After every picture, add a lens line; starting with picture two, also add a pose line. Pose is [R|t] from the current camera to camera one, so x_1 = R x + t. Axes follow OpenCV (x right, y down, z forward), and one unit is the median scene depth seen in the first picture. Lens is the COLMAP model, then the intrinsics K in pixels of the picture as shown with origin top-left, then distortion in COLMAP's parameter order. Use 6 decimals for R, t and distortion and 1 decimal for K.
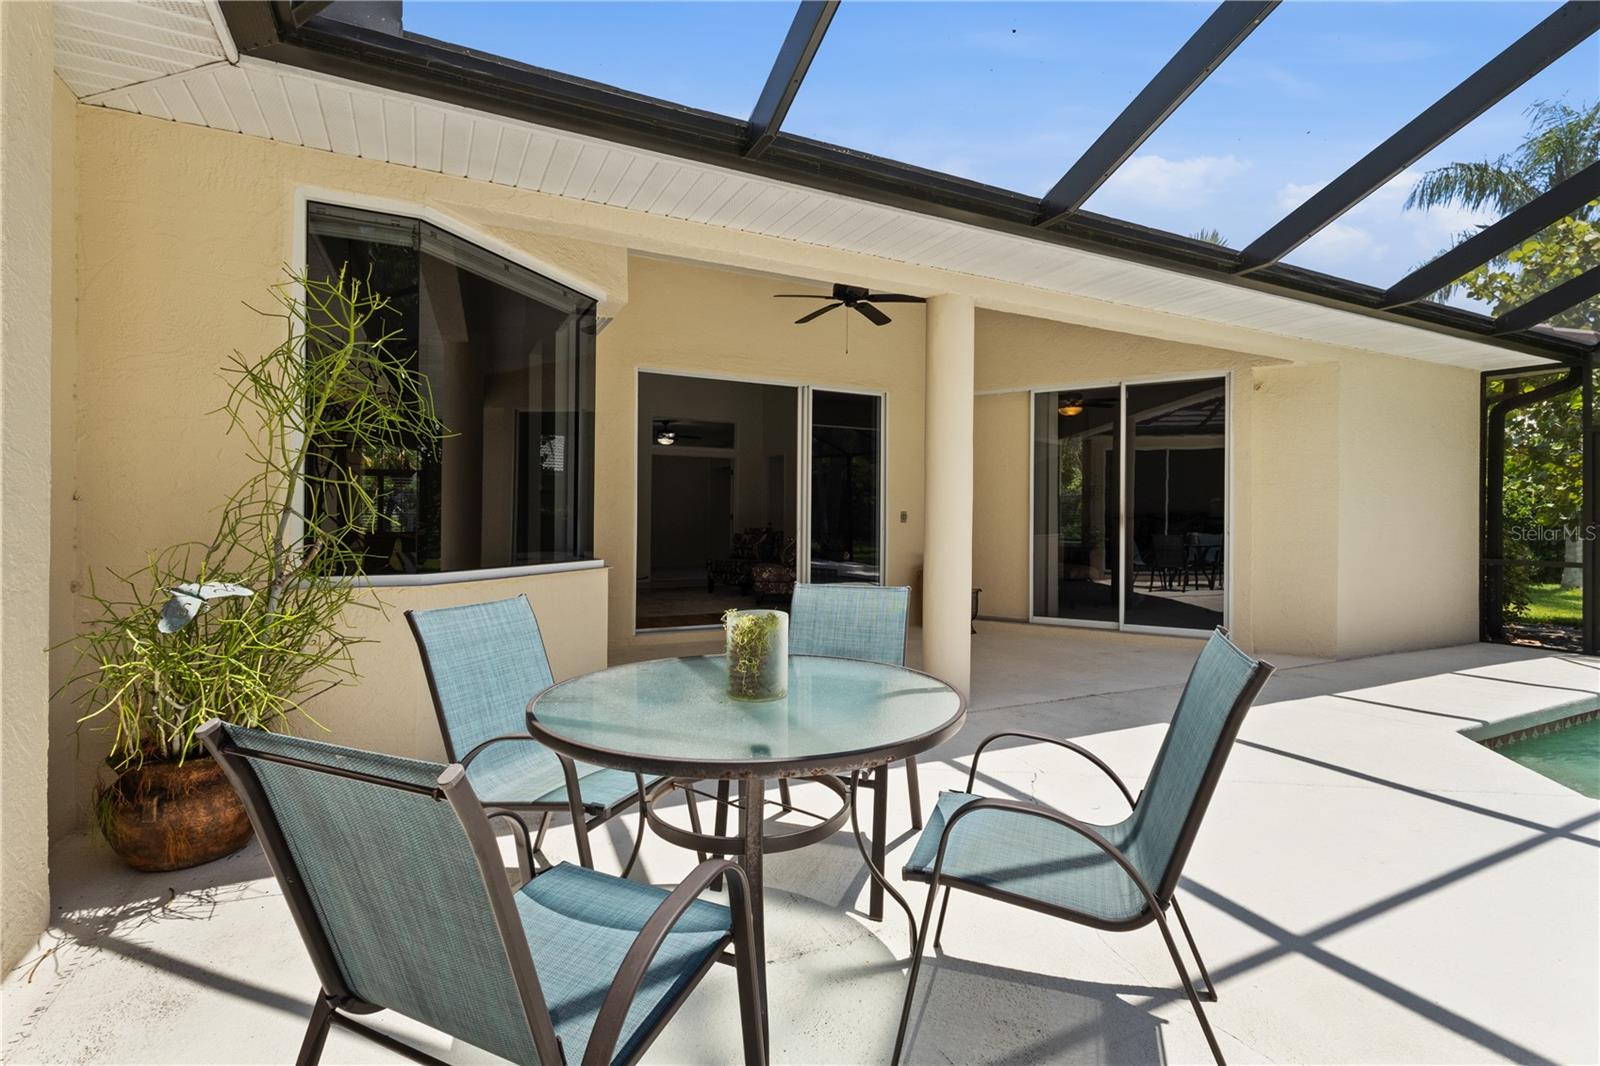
lens RADIAL K [[743.3, 0, 800.0], [0, 743.3, 533.0], [0, 0, 1]] dist [-0.004068, -0.000563]
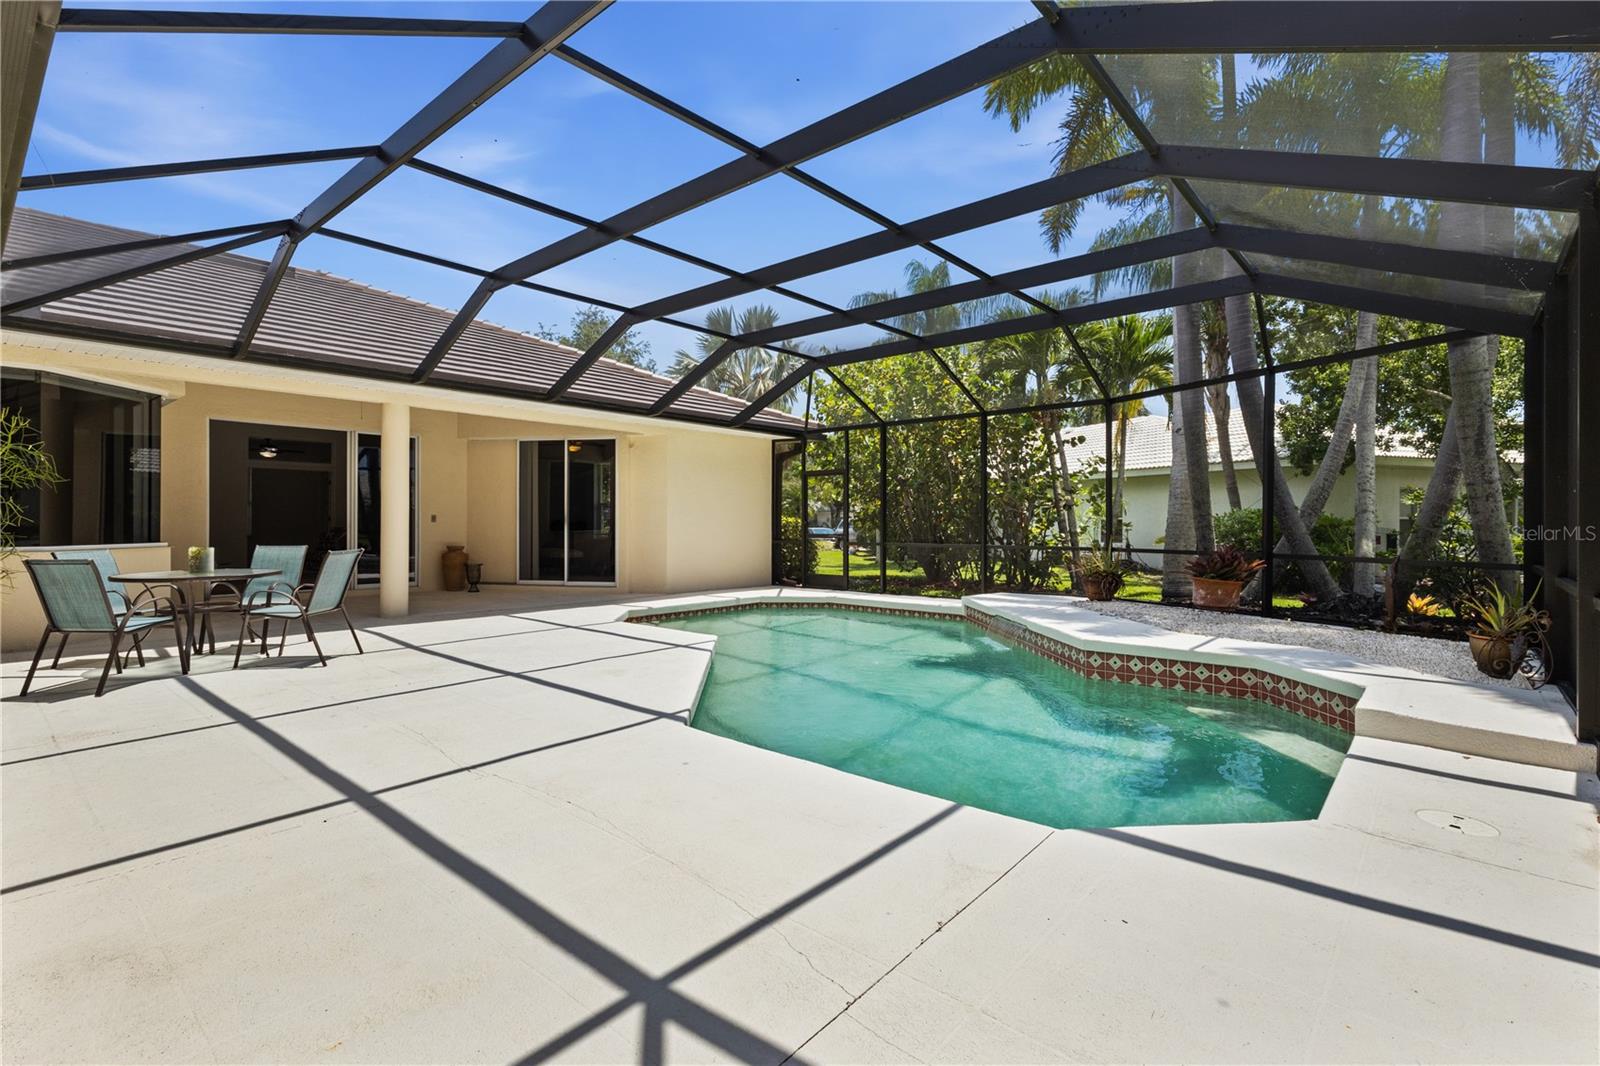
lens RADIAL K [[743.3, 0, 800.0], [0, 743.3, 533.0], [0, 0, 1]] dist [-0.004068, -0.000563]
pose [[0.924820, -0.002633, 0.380397, 0.431276], [-0.000769, 0.999961, 0.008792, 0.000188], [-0.380405, -0.008424, 0.924782, -1.124299]]
